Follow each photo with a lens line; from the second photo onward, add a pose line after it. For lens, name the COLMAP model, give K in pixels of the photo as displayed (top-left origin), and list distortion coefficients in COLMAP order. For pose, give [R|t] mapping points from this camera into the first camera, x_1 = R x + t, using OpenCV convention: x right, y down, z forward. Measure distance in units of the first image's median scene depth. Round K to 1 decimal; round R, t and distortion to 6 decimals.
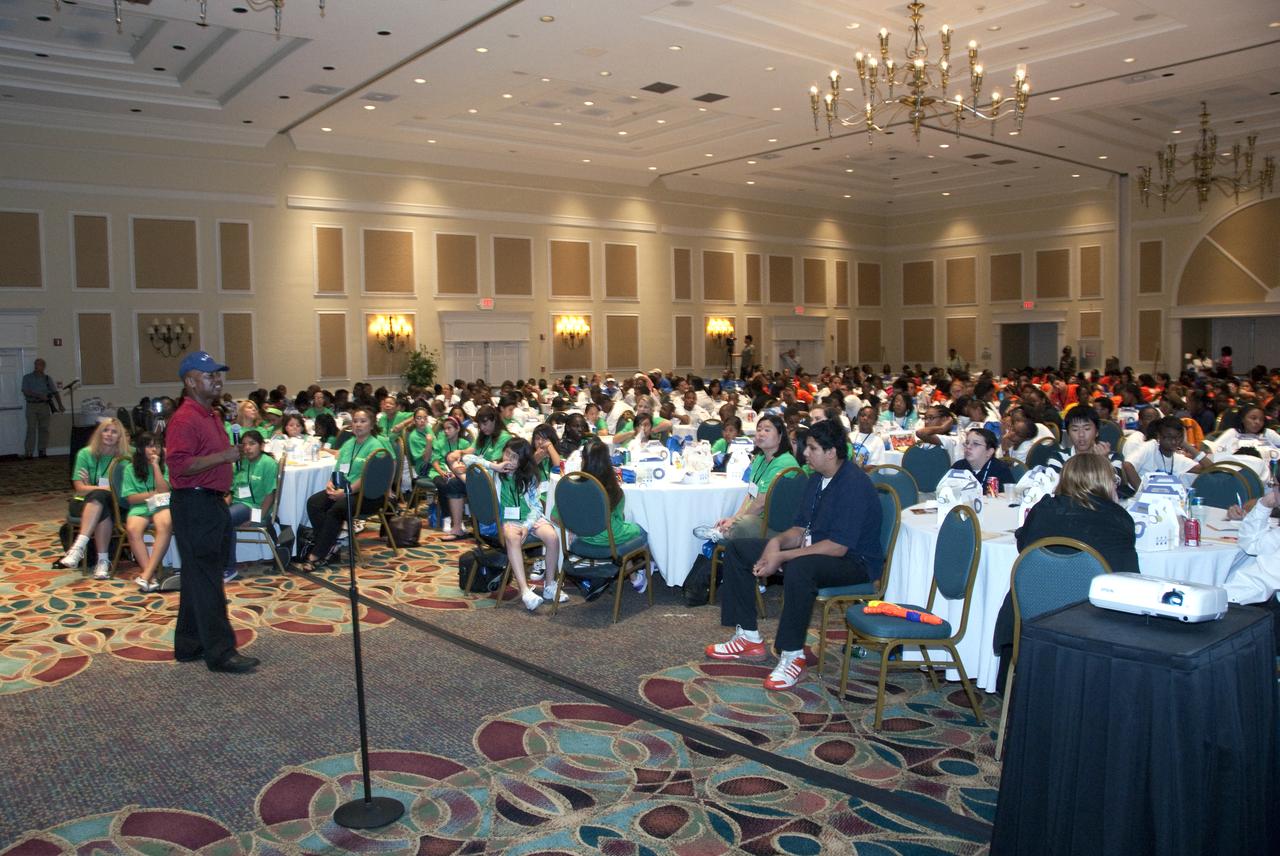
lens RADIAL K [[1013.5, 0, 634.3], [0, 1013.5, 422.3], [0, 0, 1]] dist [-0.139807, 0.102299]
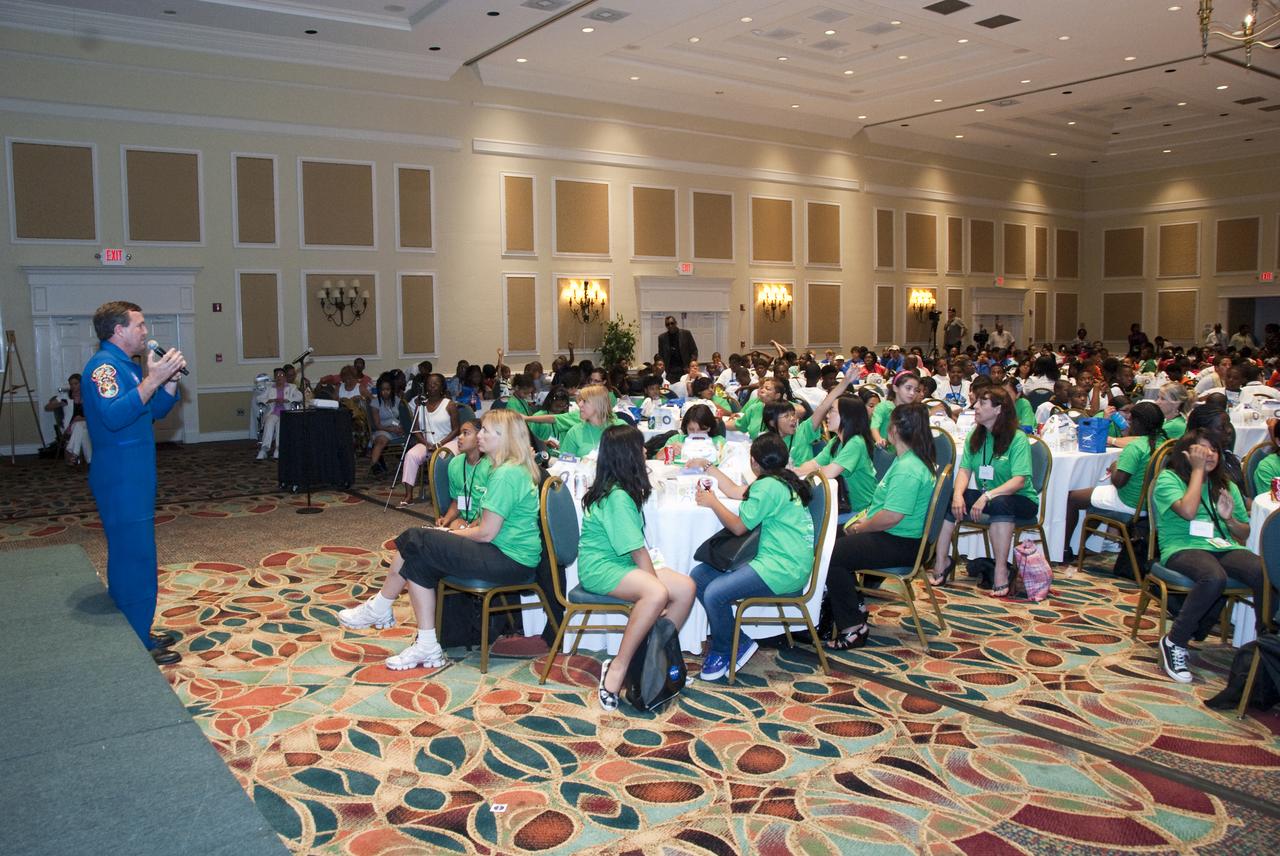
lens RADIAL K [[1013.5, 0, 634.3], [0, 1013.5, 422.3], [0, 0, 1]] dist [-0.139807, 0.102299]
pose [[0.999257, 0.006421, -0.038001, -0.150728], [-0.005690, 0.999797, 0.019309, -0.001337], [0.038118, -0.019079, 0.999091, 0.121356]]
